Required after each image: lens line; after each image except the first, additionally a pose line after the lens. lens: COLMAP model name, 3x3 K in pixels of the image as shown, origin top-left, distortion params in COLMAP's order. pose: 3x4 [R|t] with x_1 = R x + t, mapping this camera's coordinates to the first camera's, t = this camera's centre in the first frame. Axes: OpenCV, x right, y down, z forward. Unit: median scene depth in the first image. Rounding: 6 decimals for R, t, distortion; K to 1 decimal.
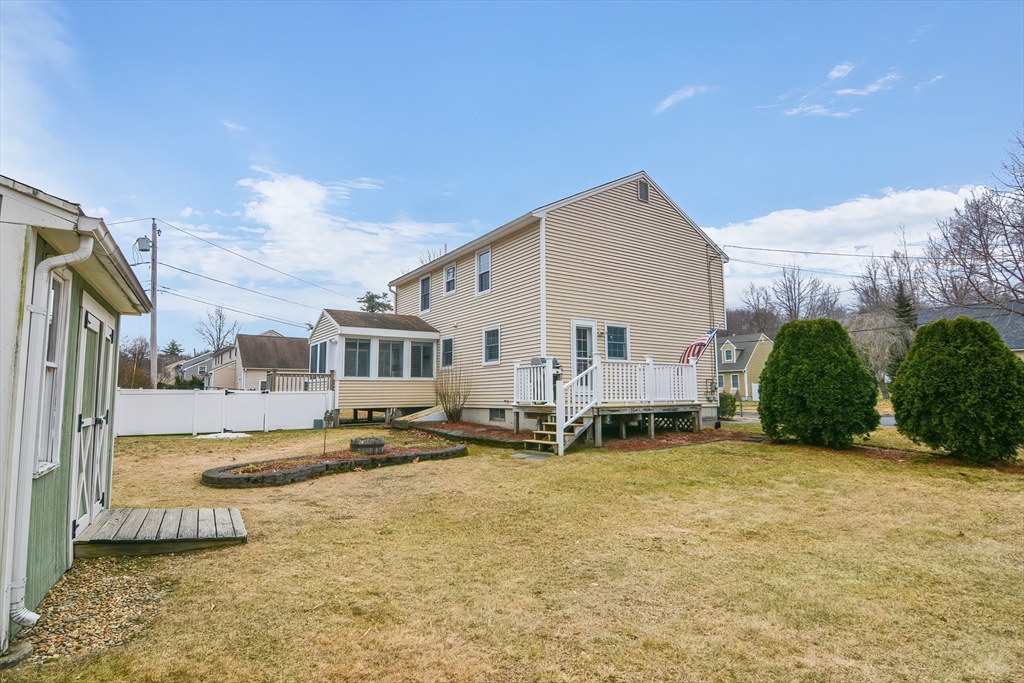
lens RADIAL K [[504.8, 0, 506.9], [0, 504.8, 338.5], [0, 0, 1]] dist [-0.000471, 0.000000]
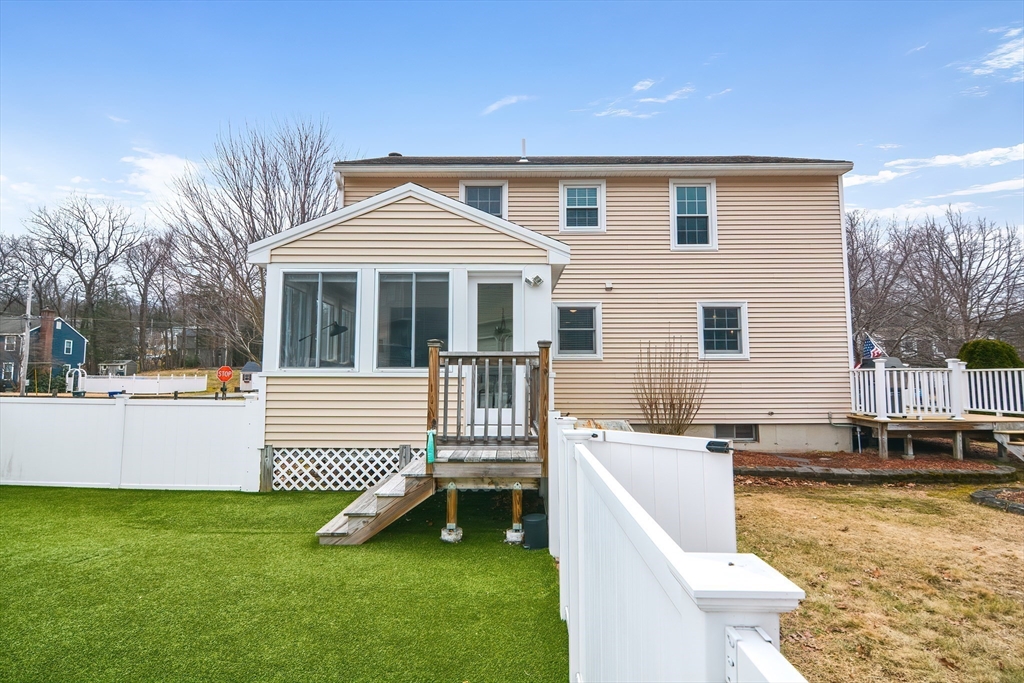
lens RADIAL K [[504.8, 0, 506.9], [0, 504.8, 338.5], [0, 0, 1]] dist [-0.000471, 0.000000]
pose [[0.524968, 0.040455, 0.850160, -0.744698], [-0.103110, 0.994536, 0.016344, 0.043649], [-0.844853, -0.096241, 0.526271, 0.887408]]
